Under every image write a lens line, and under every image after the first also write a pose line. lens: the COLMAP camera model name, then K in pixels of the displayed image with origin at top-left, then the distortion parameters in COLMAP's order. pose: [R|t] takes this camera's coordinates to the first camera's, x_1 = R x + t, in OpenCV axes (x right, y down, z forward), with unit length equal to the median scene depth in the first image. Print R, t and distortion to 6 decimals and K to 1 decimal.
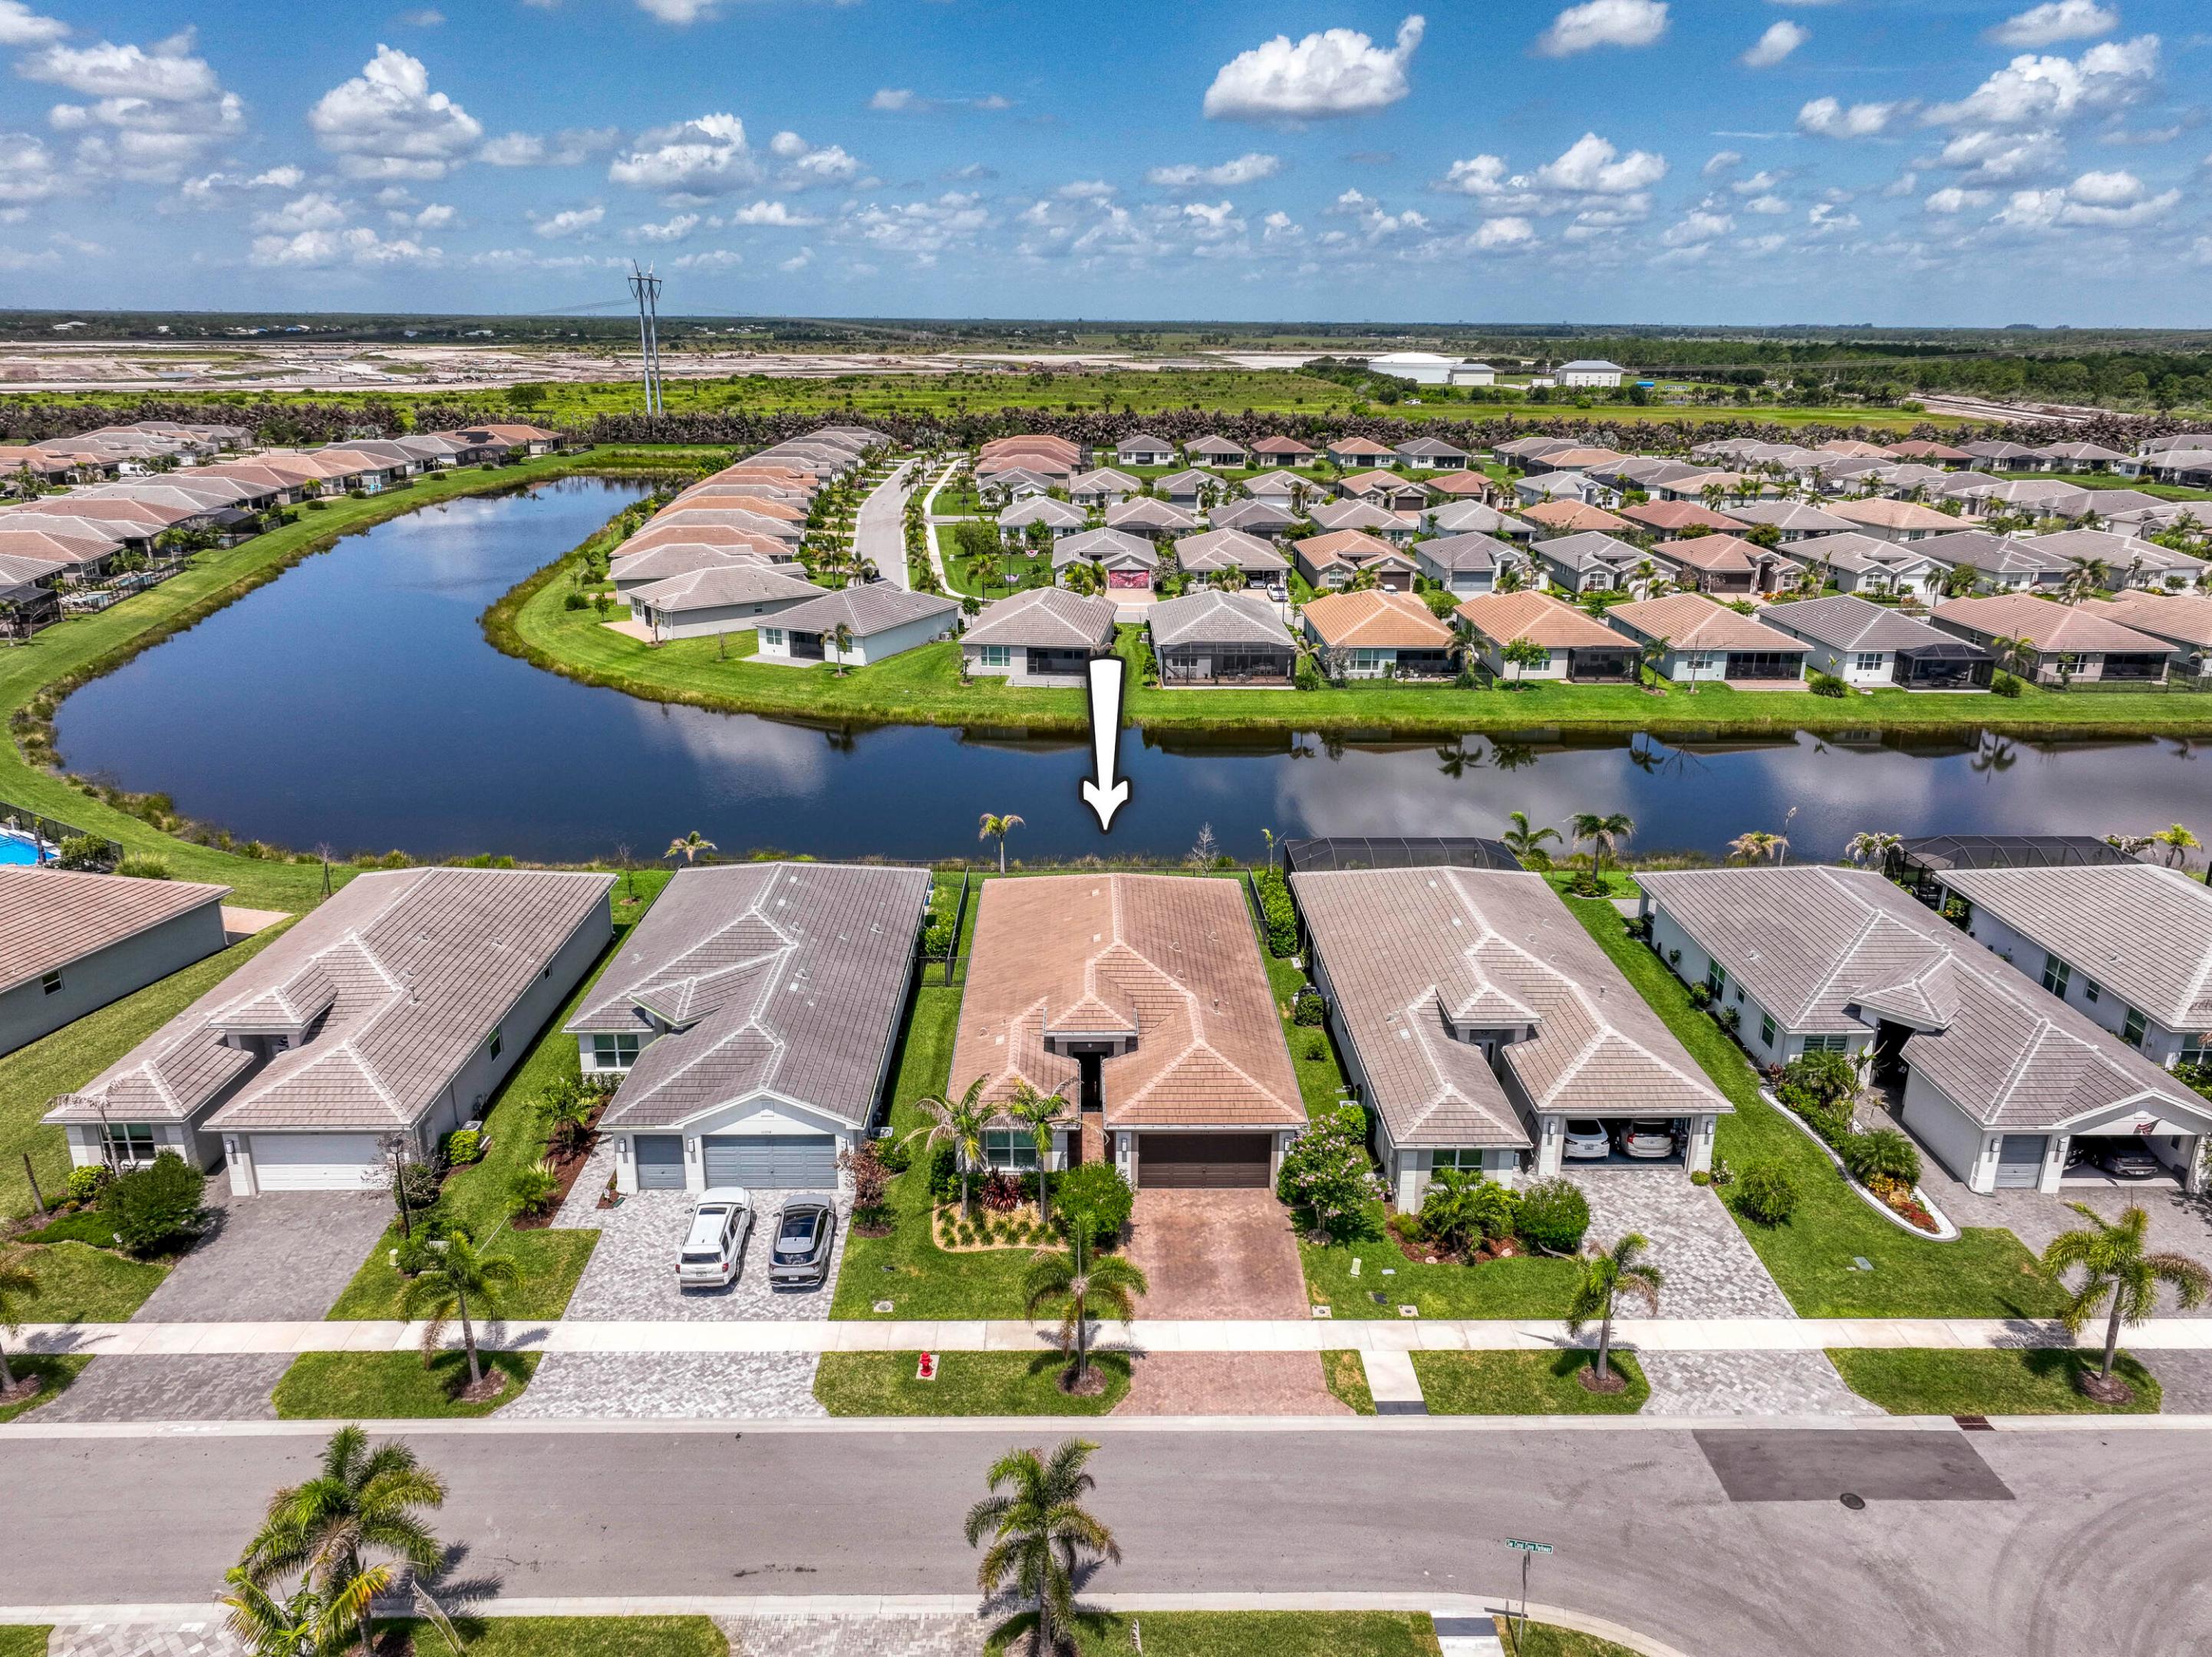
lens RADIAL K [[1542.1, 0, 1162.8], [0, 1542.1, 828.4], [0, 0, 1]] dist [-0.000126, 0.005299]
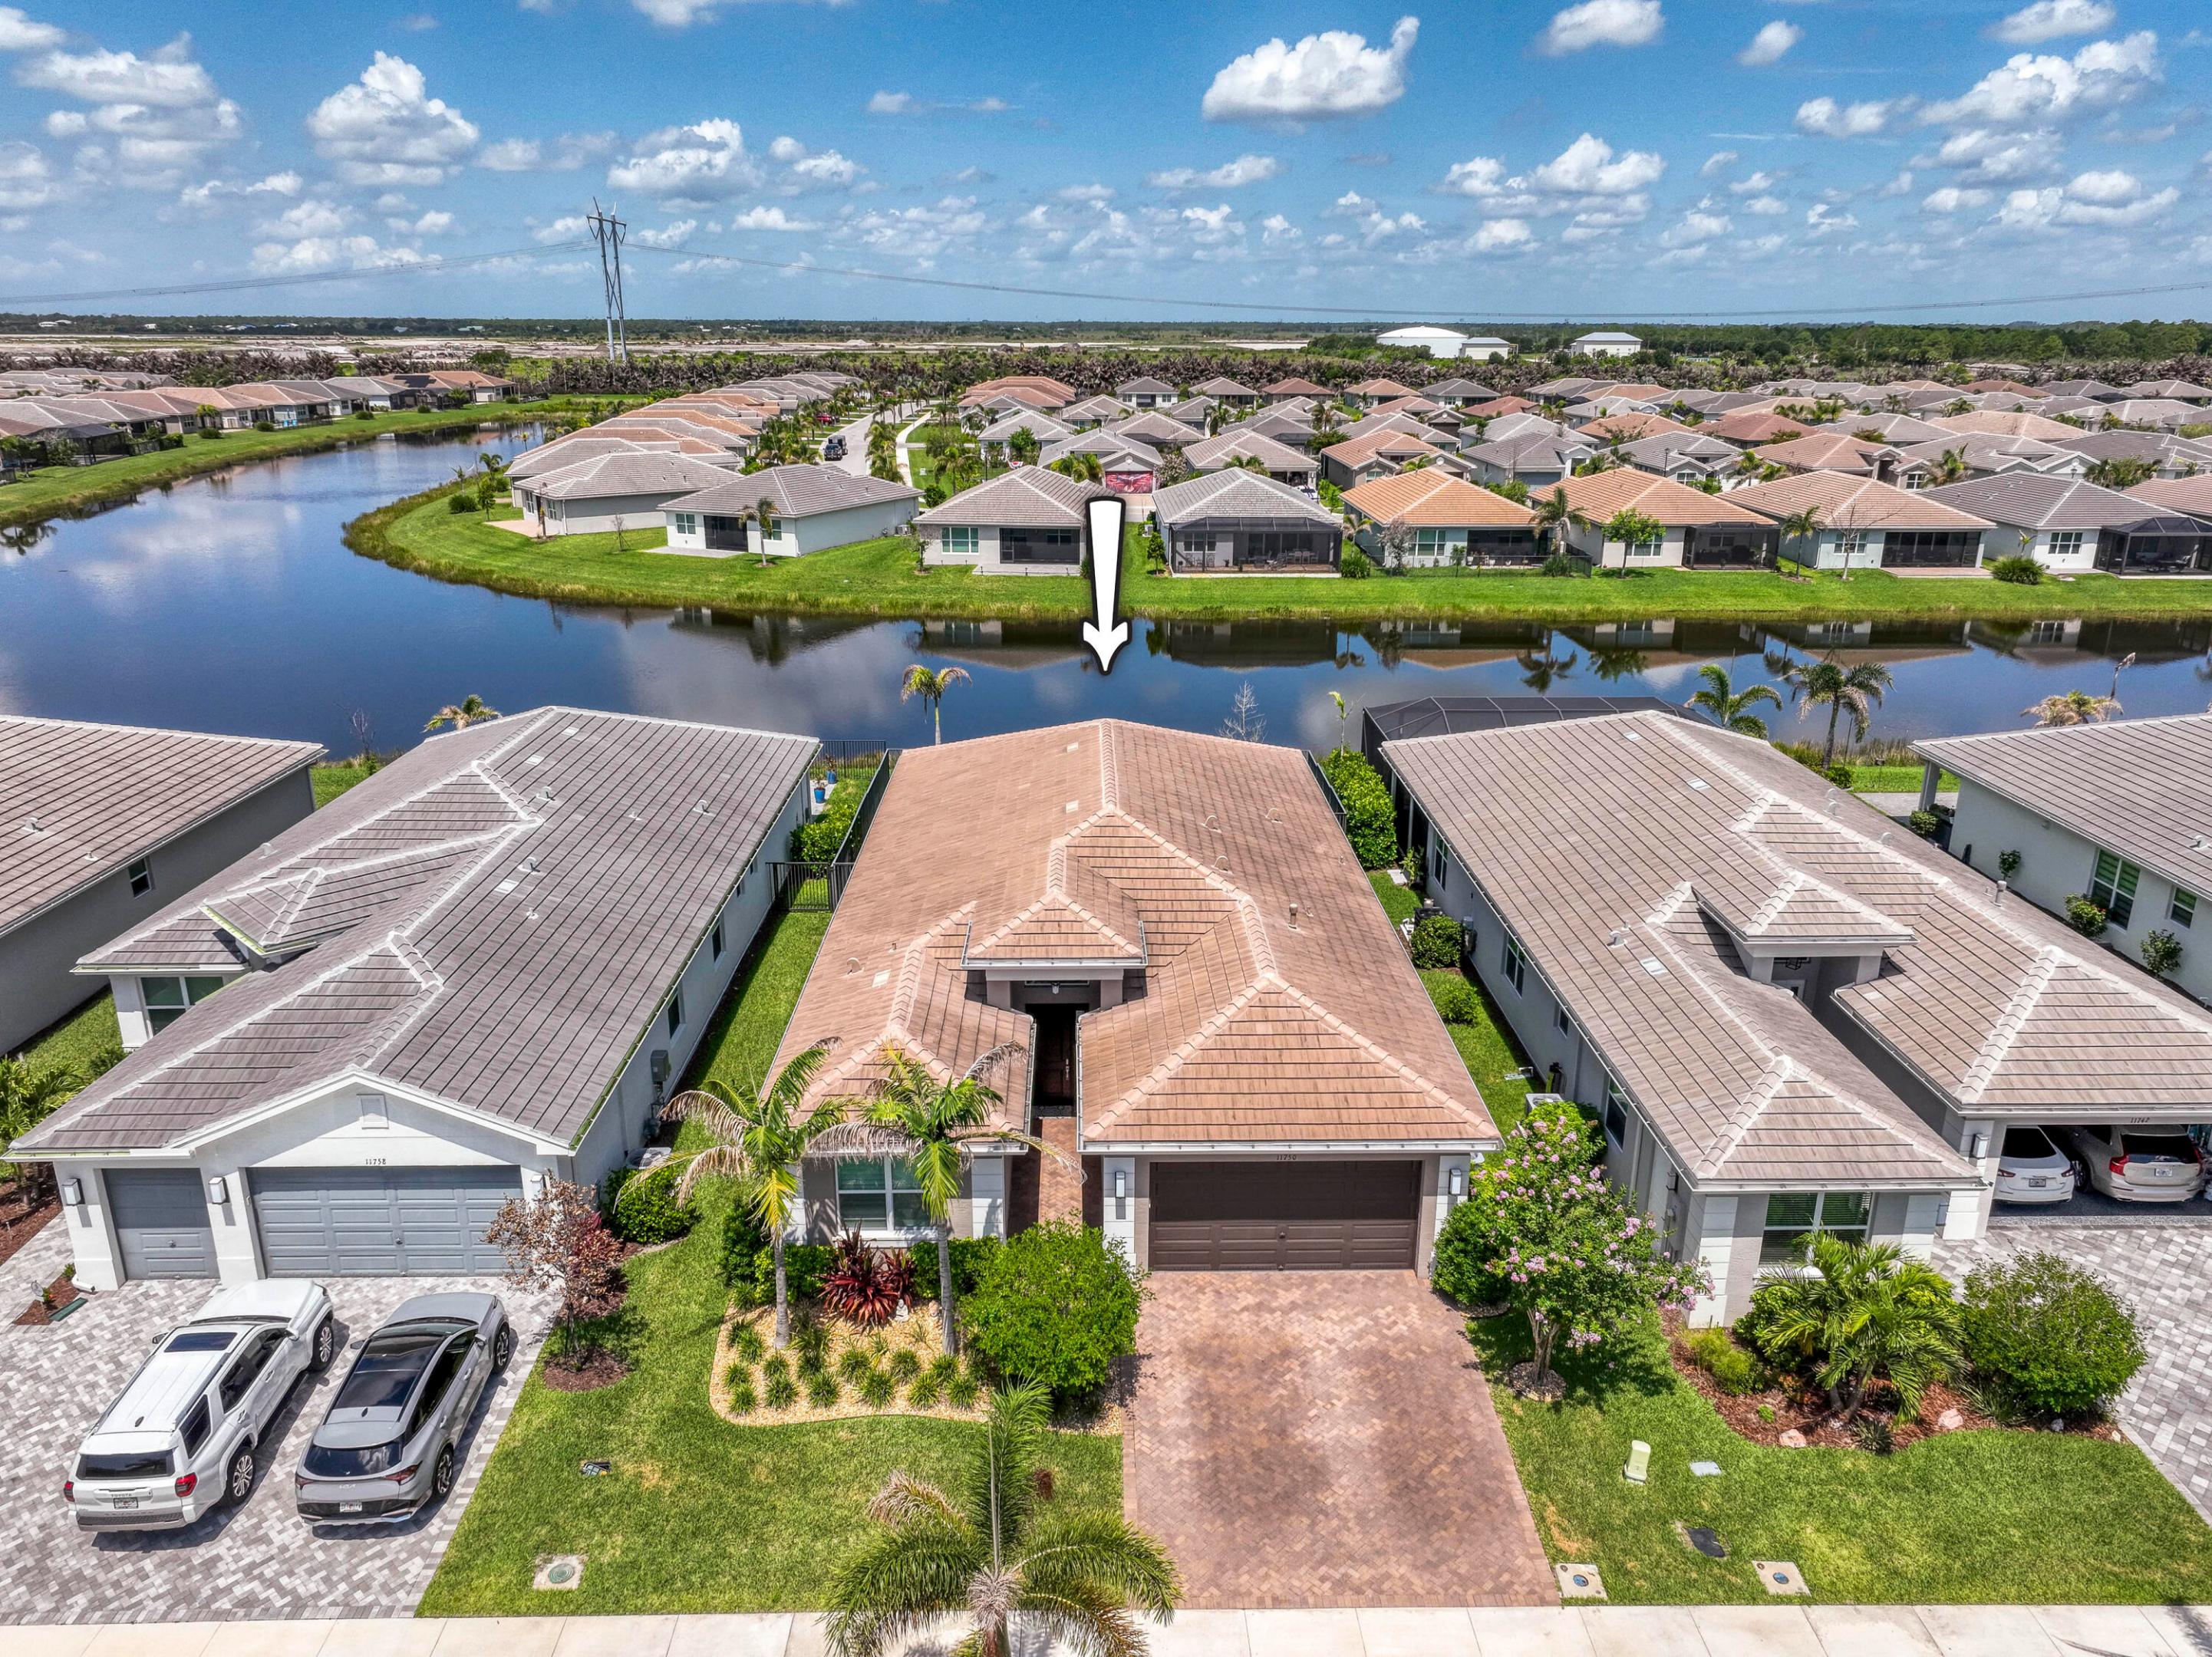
lens RADIAL K [[1539.9, 0, 1132.0], [0, 1539.9, 827.9], [0, 0, 1]] dist [0.001508, 0.005180]
pose [[0.999729, -0.007619, -0.021993, -0.008691], [0.007554, 0.999967, -0.003061, 0.084031], [0.022015, 0.002894, 0.999753, 0.457711]]
